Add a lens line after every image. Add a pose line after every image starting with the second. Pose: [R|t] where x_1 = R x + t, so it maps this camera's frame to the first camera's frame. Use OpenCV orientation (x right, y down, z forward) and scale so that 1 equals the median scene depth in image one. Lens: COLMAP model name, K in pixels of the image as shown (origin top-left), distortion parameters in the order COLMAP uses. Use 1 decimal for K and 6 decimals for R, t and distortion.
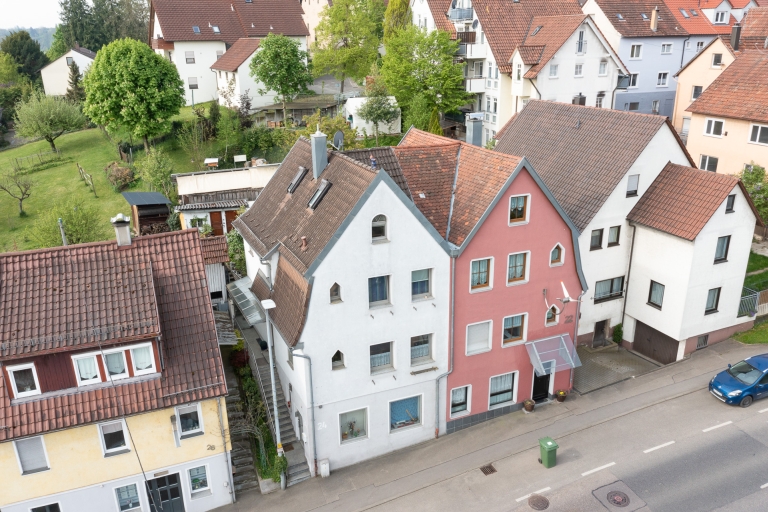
lens RADIAL K [[618.1, 0, 384.0], [0, 618.1, 256.0], [0, 0, 1]] dist [-0.008363, -0.003475]
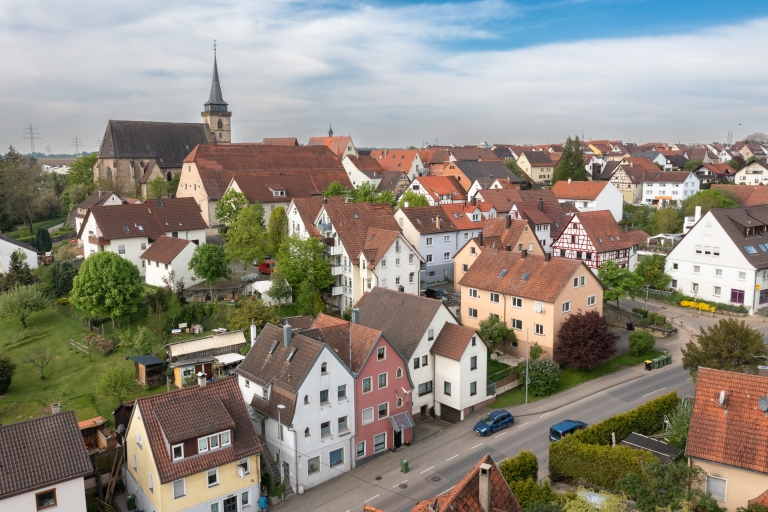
lens RADIAL K [[618.1, 0, 384.0], [0, 618.1, 256.0], [0, 0, 1]] dist [-0.008363, -0.003475]
pose [[0.960184, -0.038696, 0.276674, -0.339676], [0.092940, 0.978195, -0.185732, -0.005459], [-0.263454, 0.204051, 0.942844, -1.063456]]
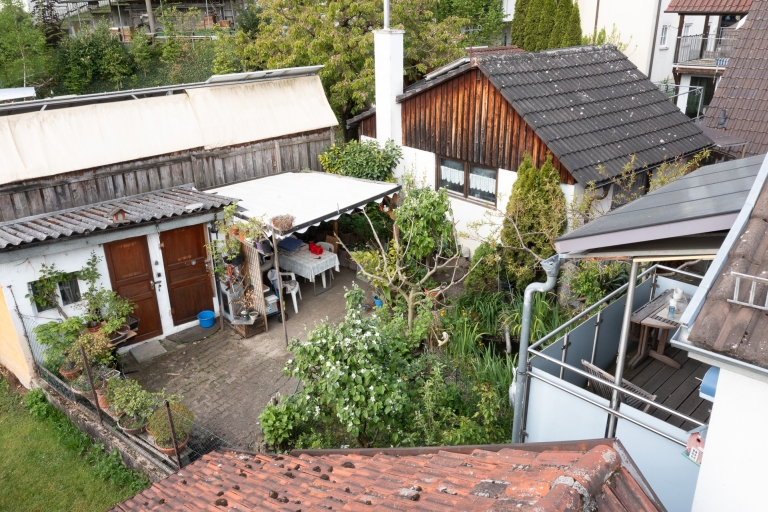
lens RADIAL K [[618.1, 0, 384.0], [0, 618.1, 256.0], [0, 0, 1]] dist [-0.008363, -0.003475]
pose [[0.927560, -0.138860, 0.346916, -0.368875], [0.125565, 0.990231, 0.060633, -0.093553], [-0.351946, -0.012680, 0.935934, 0.996214]]
